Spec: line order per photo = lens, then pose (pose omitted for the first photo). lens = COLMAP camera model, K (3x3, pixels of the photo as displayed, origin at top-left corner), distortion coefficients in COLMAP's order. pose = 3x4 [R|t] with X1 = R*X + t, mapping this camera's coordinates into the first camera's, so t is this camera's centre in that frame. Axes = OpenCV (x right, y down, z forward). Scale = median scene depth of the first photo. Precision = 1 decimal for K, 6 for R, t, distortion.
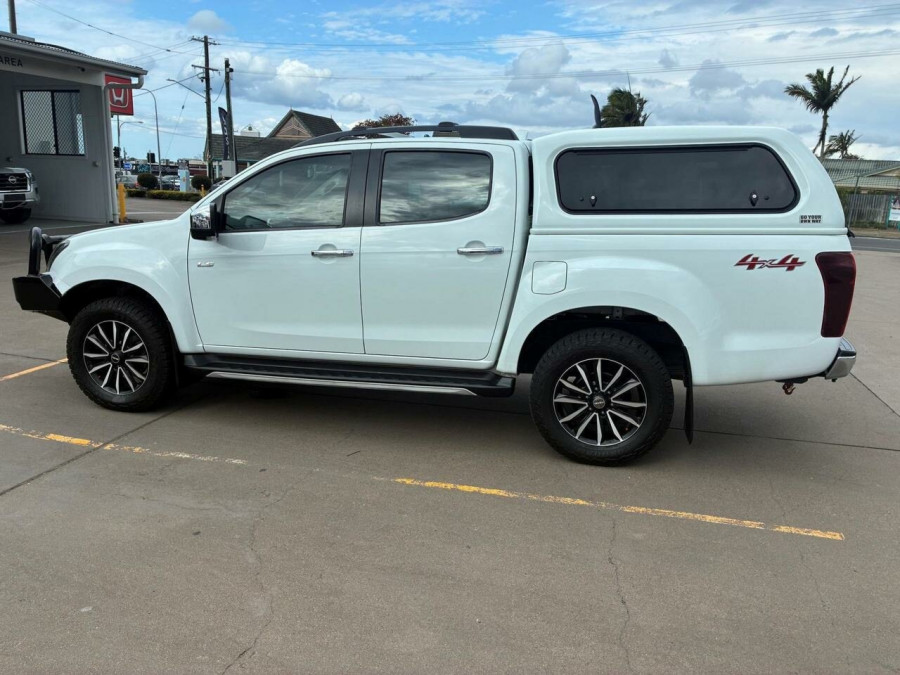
lens RADIAL K [[674.4, 0, 450.0], [0, 674.4, 337.5], [0, 0, 1]] dist [0.070499, -0.093595]
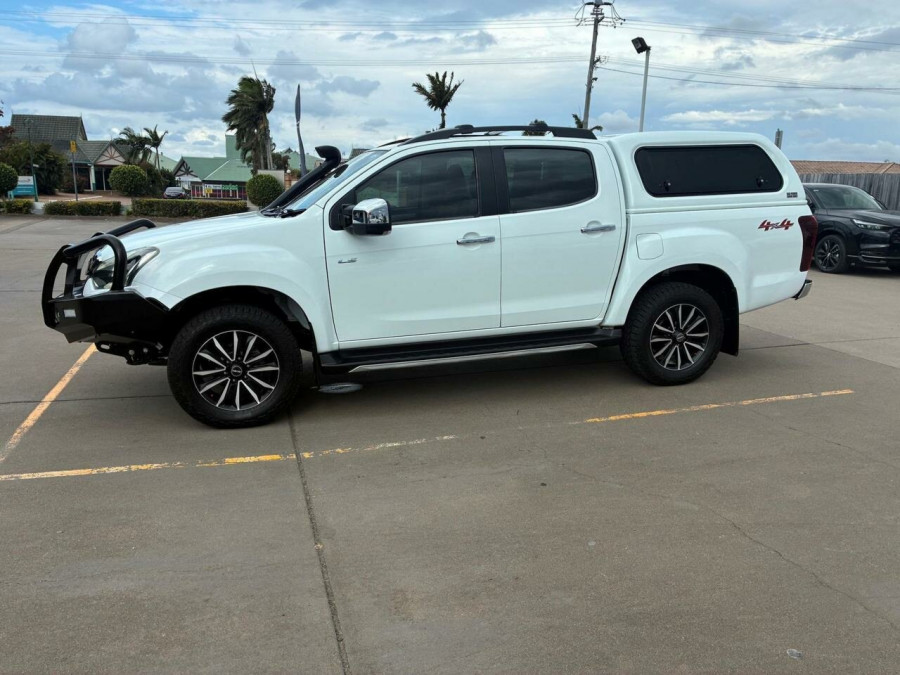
lens RADIAL K [[674.4, 0, 450.0], [0, 674.4, 337.5], [0, 0, 1]] dist [0.070499, -0.093595]
pose [[0.852471, -0.134927, 0.505062, -0.845840], [0.127425, 0.990609, 0.049566, -0.028172], [-0.507007, 0.022105, 0.861658, 0.073257]]
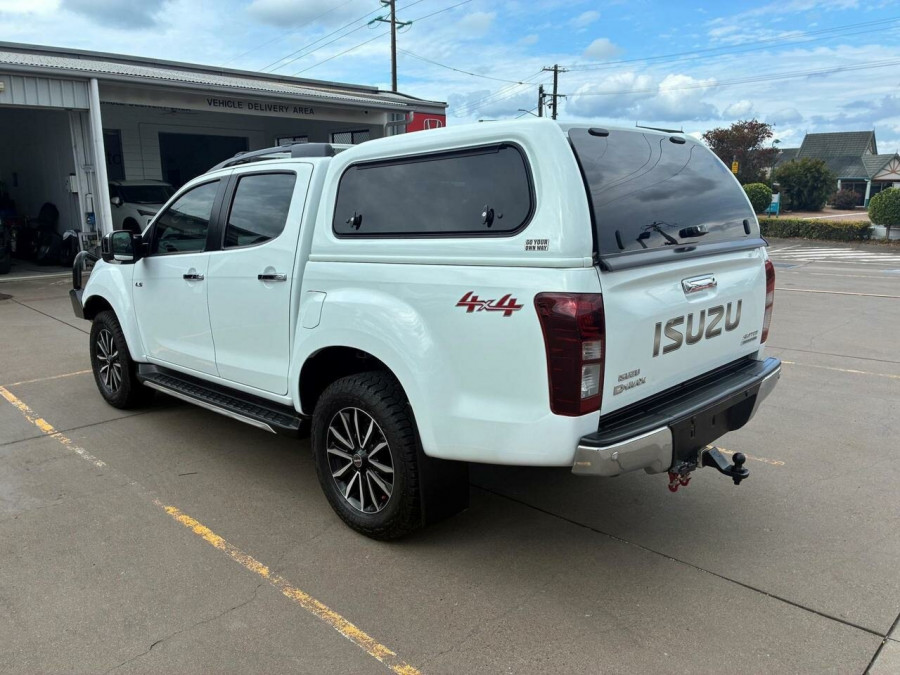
lens RADIAL K [[674.4, 0, 450.0], [0, 674.4, 337.5], [0, 0, 1]] dist [0.070499, -0.093595]
pose [[0.867157, 0.063814, -0.493930, 0.726738], [-0.075486, 0.997140, -0.003698, -0.061893], [0.492281, 0.040491, 0.869494, 0.315629]]
